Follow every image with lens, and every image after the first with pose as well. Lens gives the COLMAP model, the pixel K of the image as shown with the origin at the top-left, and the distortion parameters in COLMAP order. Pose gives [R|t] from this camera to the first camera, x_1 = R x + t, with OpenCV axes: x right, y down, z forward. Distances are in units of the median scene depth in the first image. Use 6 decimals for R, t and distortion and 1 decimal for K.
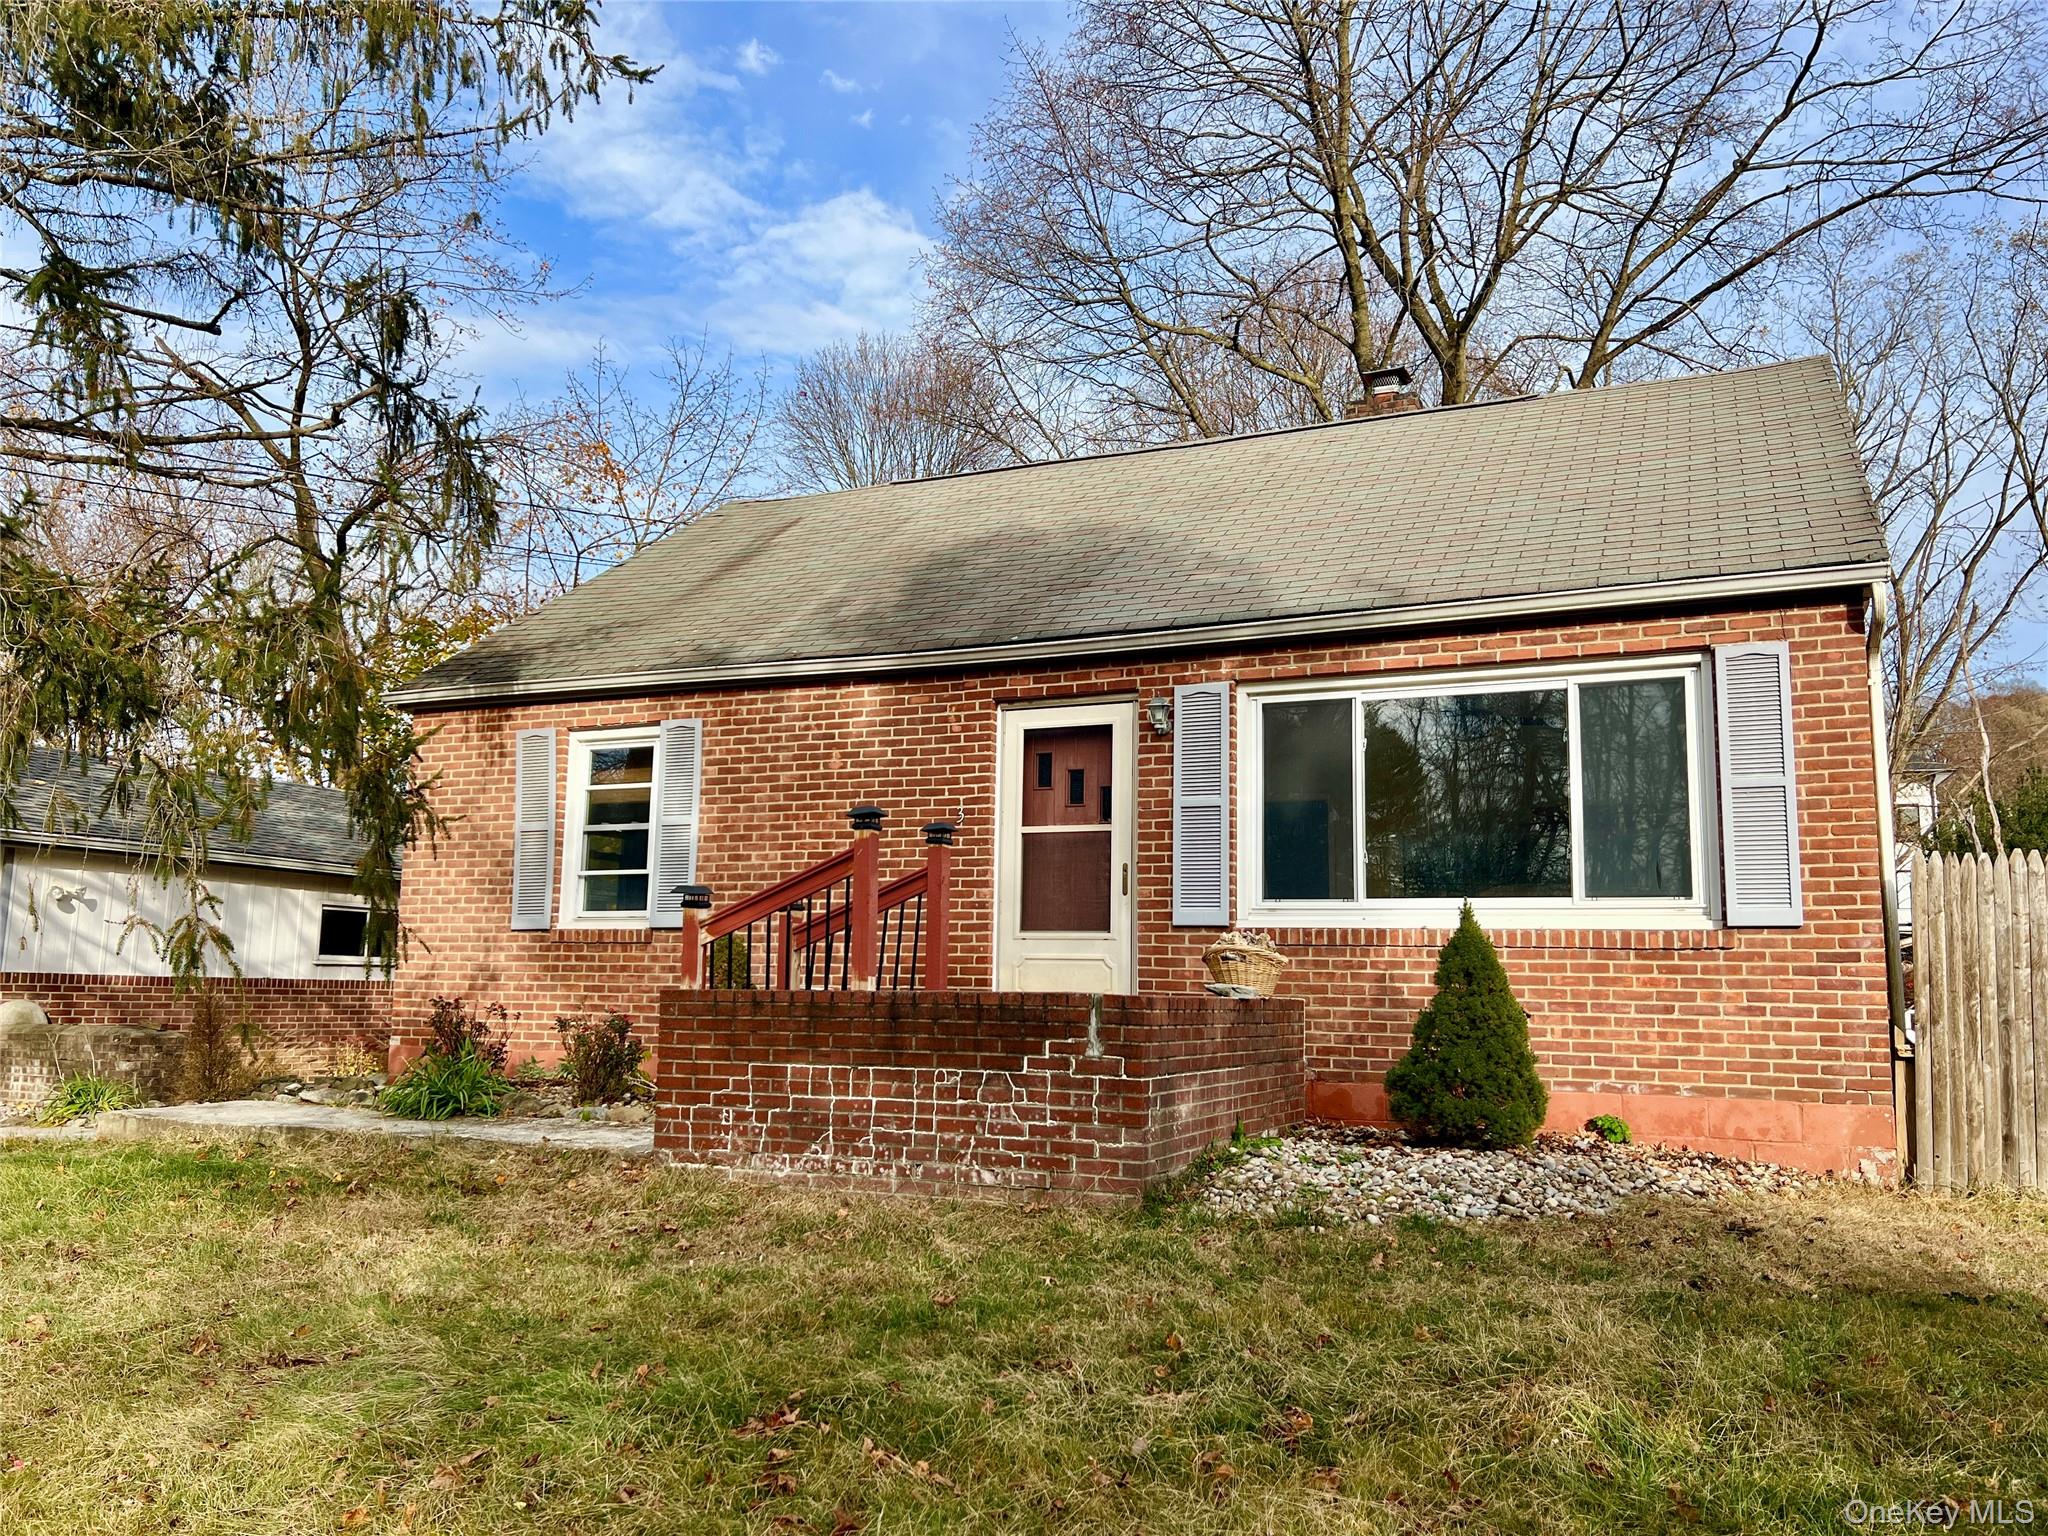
lens RADIAL K [[1531.4, 0, 1024.0], [0, 1531.4, 768.0], [0, 0, 1]] dist [0.065959, -0.100440]
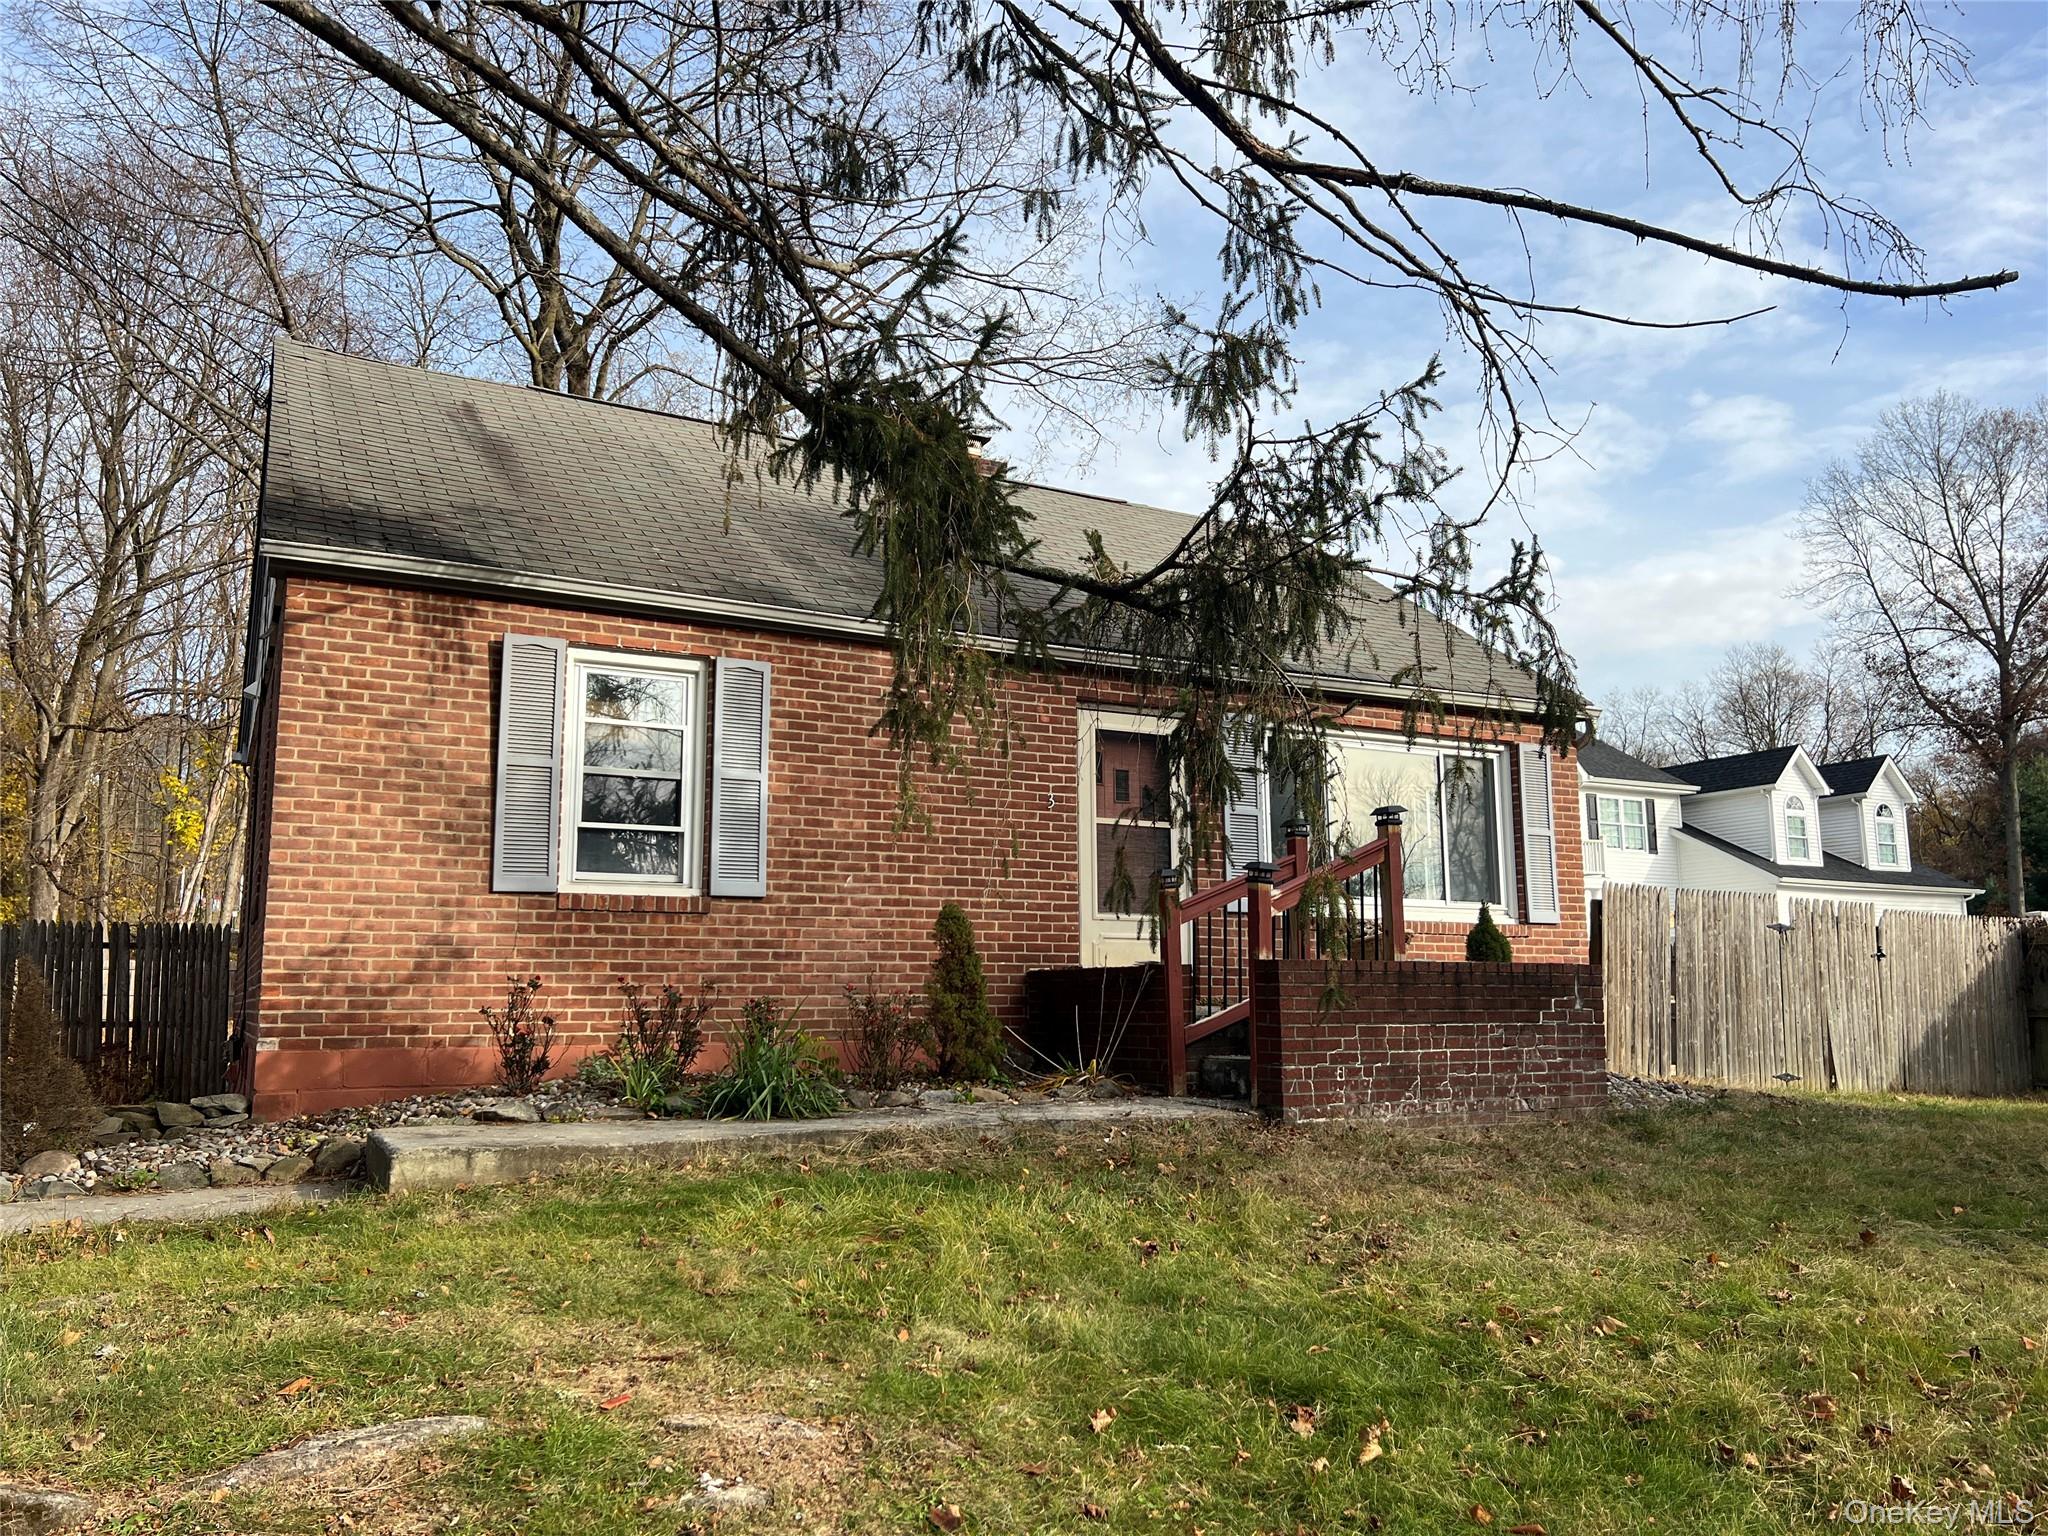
lens RADIAL K [[1535.8, 0, 1024.0], [0, 1535.8, 768.0], [0, 0, 1]] dist [0.102019, -0.125331]
pose [[0.603480, 0.101683, 0.790868, -0.830469], [-0.104248, 0.993384, -0.048173, 0.056421], [-0.790534, -0.053375, 0.610088, 0.340184]]
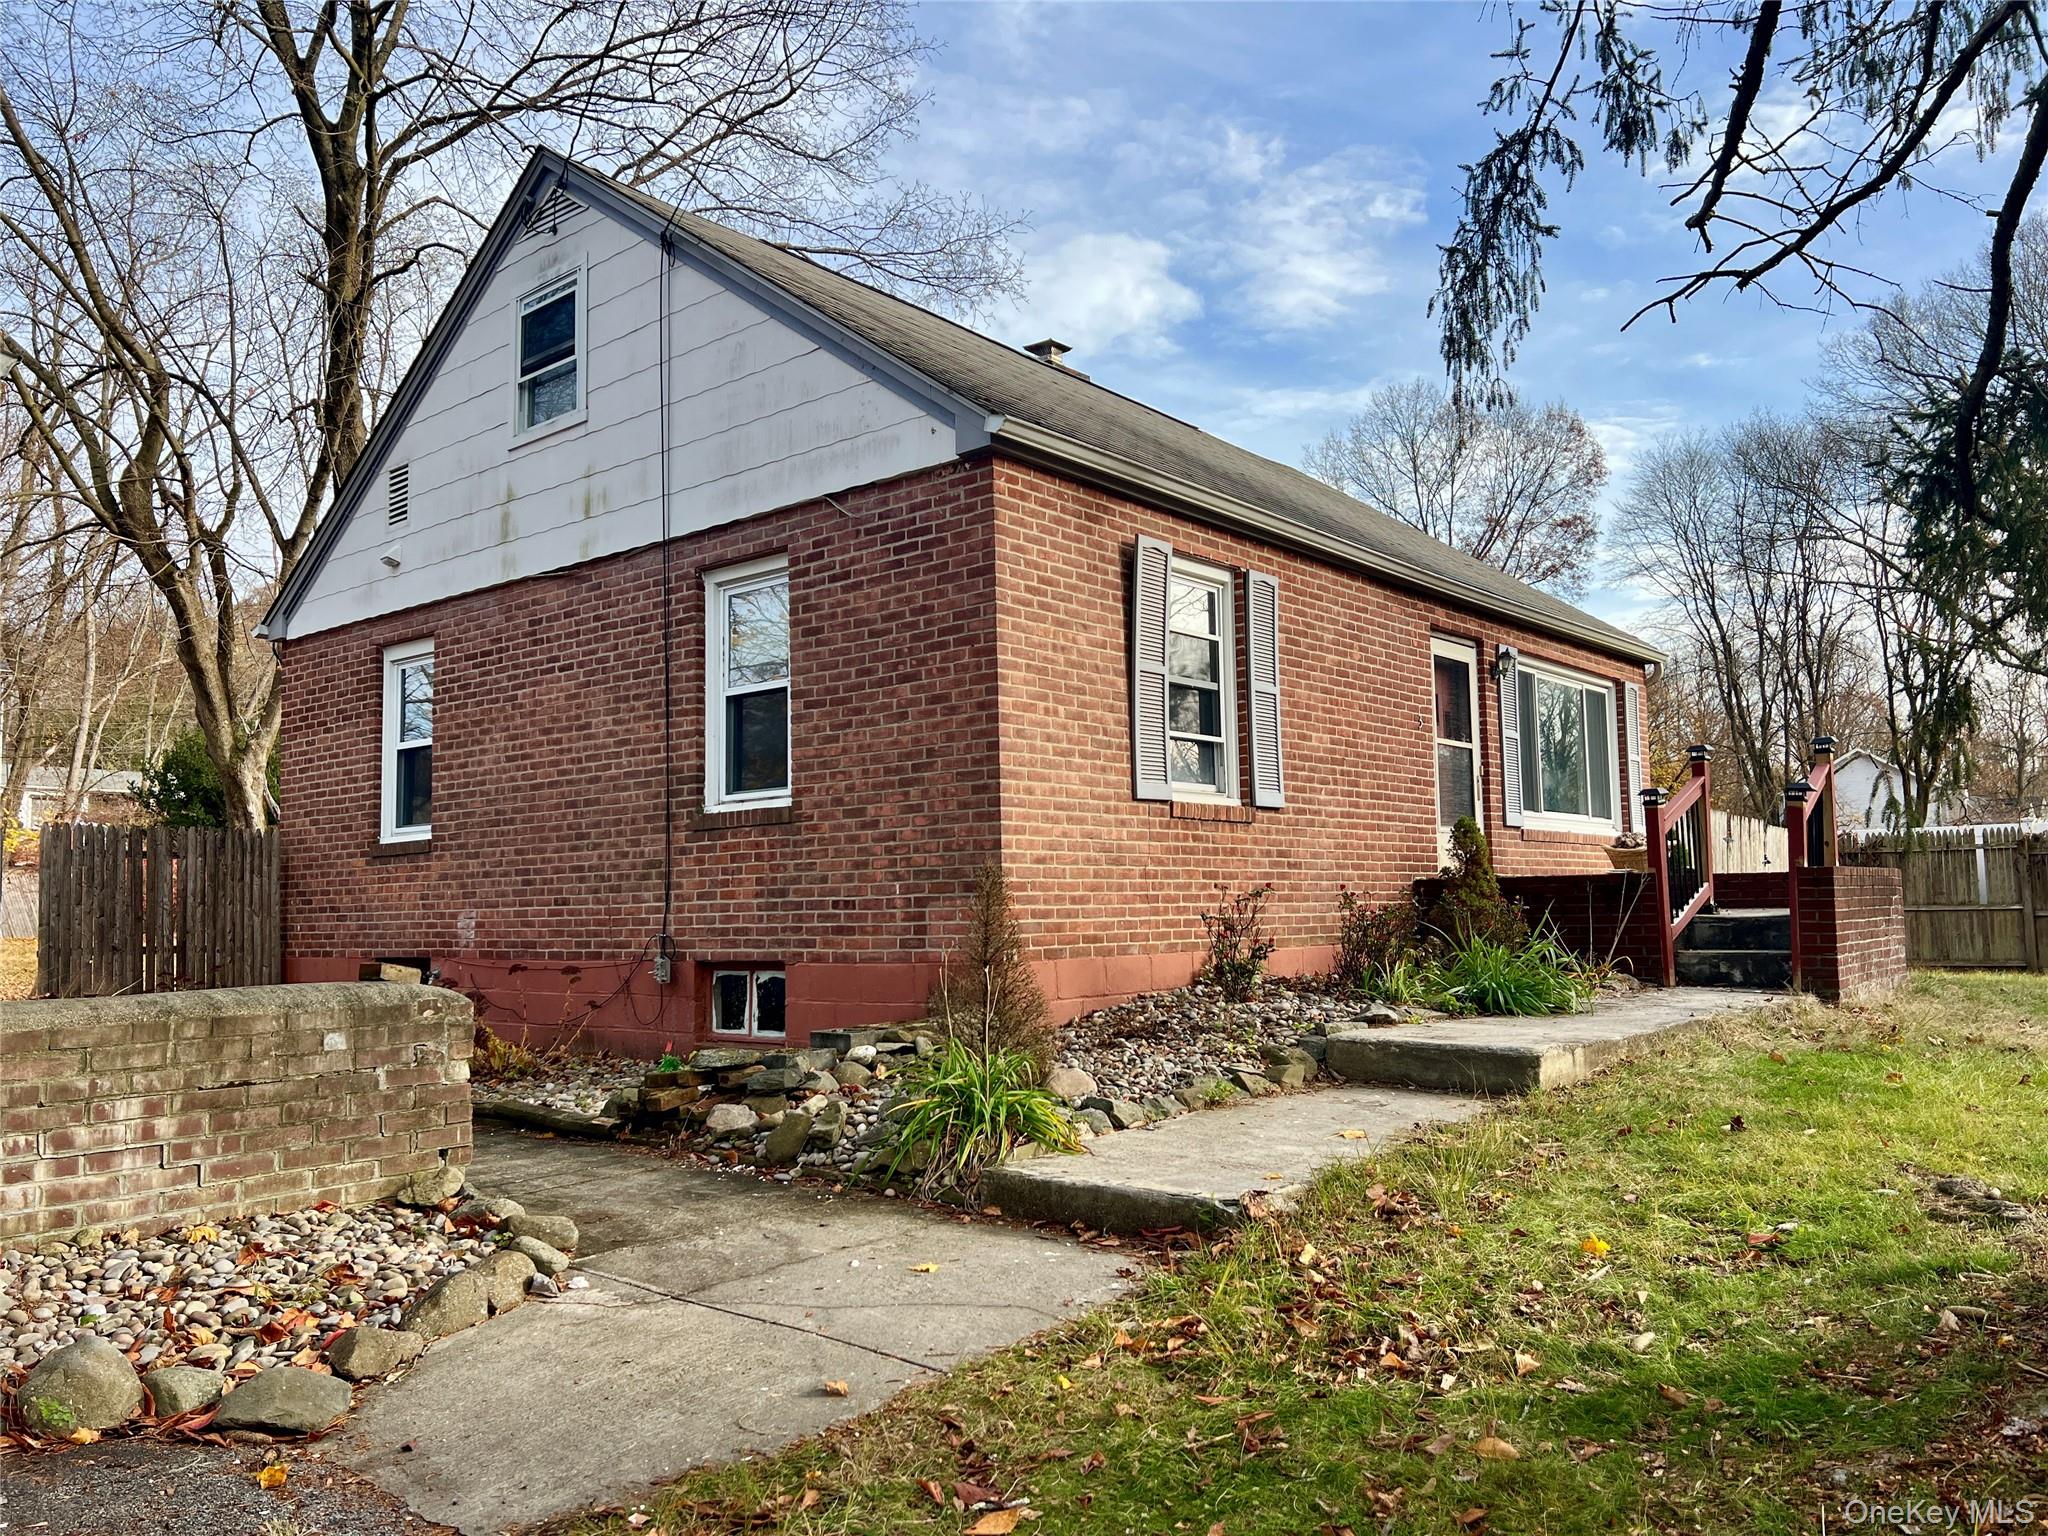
lens RADIAL K [[1535.8, 0, 1024.0], [0, 1535.8, 768.0], [0, 0, 1]] dist [0.102019, -0.125331]
pose [[0.273350, 0.066034, 0.959645, -1.124271], [-0.119537, 0.992240, -0.034228, 0.128414], [-0.954458, -0.105357, 0.279122, 0.887498]]
